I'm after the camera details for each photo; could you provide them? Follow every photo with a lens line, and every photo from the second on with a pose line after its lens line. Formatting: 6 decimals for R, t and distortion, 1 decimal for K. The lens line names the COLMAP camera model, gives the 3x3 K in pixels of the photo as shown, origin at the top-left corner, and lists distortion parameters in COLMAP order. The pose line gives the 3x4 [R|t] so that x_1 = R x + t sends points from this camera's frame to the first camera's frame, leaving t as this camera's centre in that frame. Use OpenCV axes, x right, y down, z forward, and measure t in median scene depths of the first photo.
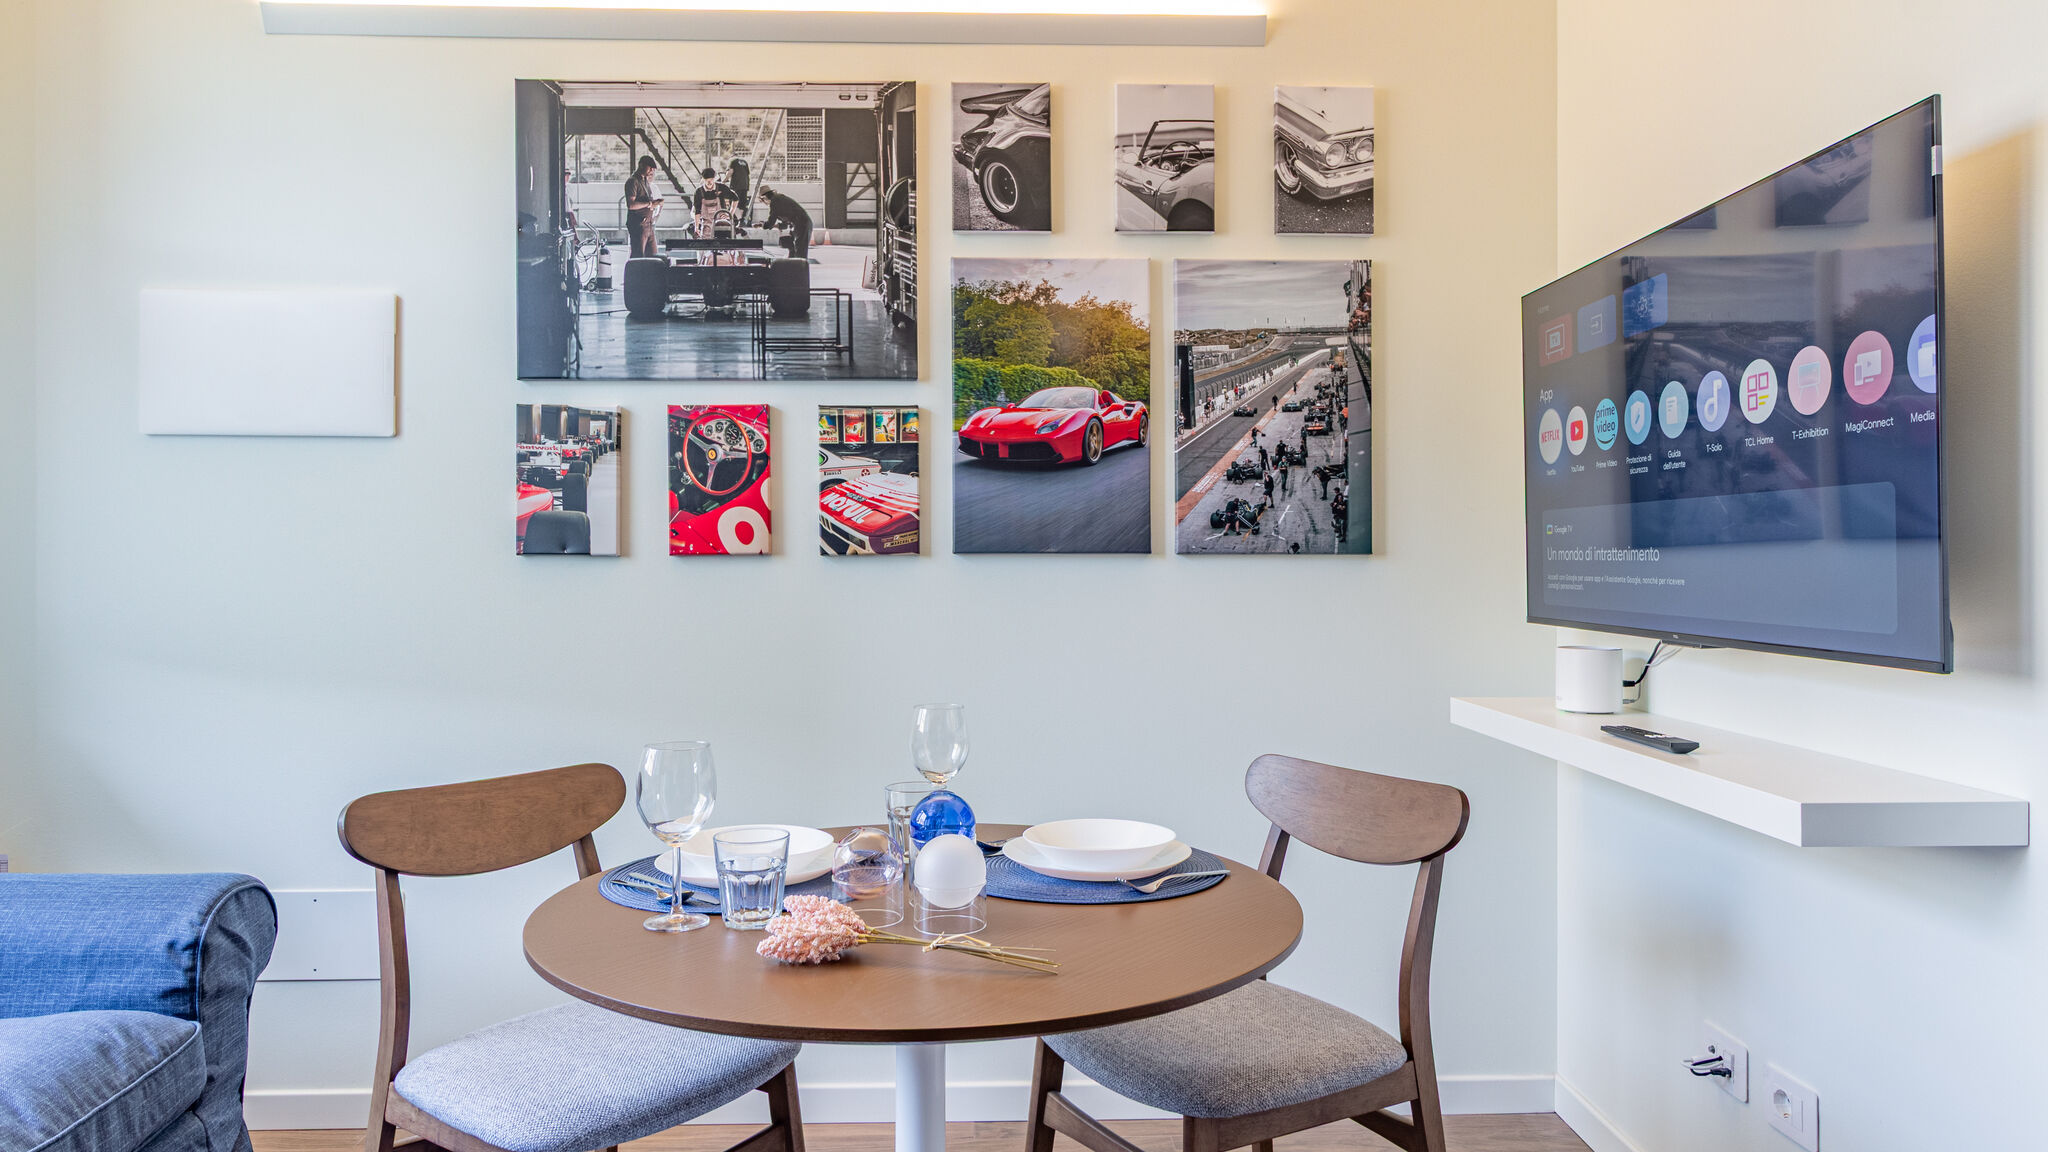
lens RADIAL K [[1317.9, 0, 1028.3], [0, 1317.9, 567.7], [0, 0, 1]] dist [0.000878, 0.000283]
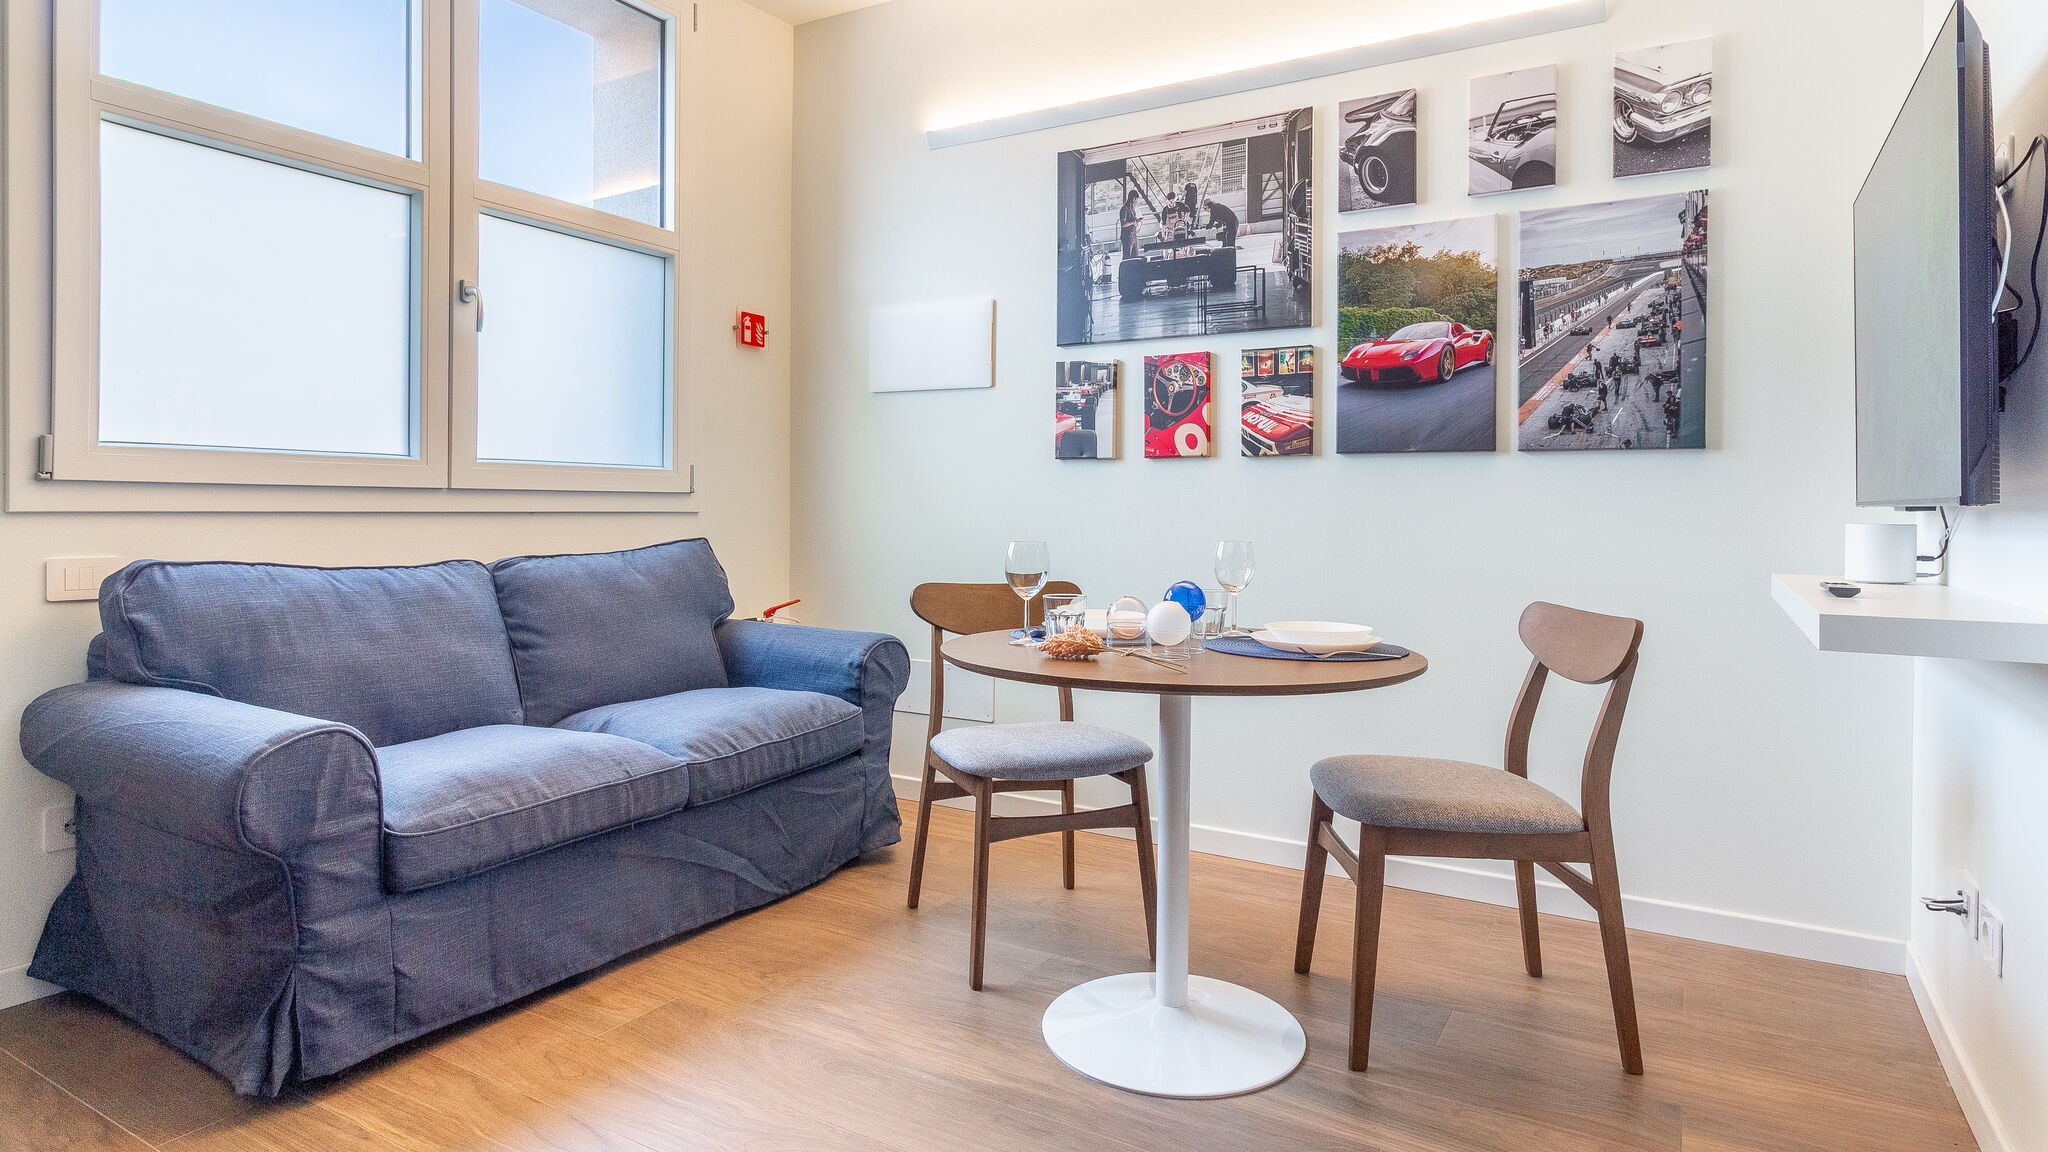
lens RADIAL K [[1142.7, 0, 1020.3], [0, 1142.7, 529.8], [0, 0, 1]] dist [0.000929, -0.000180]
pose [[0.838287, 0.017843, -0.544937, 0.310411], [-0.013147, 0.999835, 0.012514, 0.056992], [0.545071, -0.003327, 0.838384, -0.154191]]
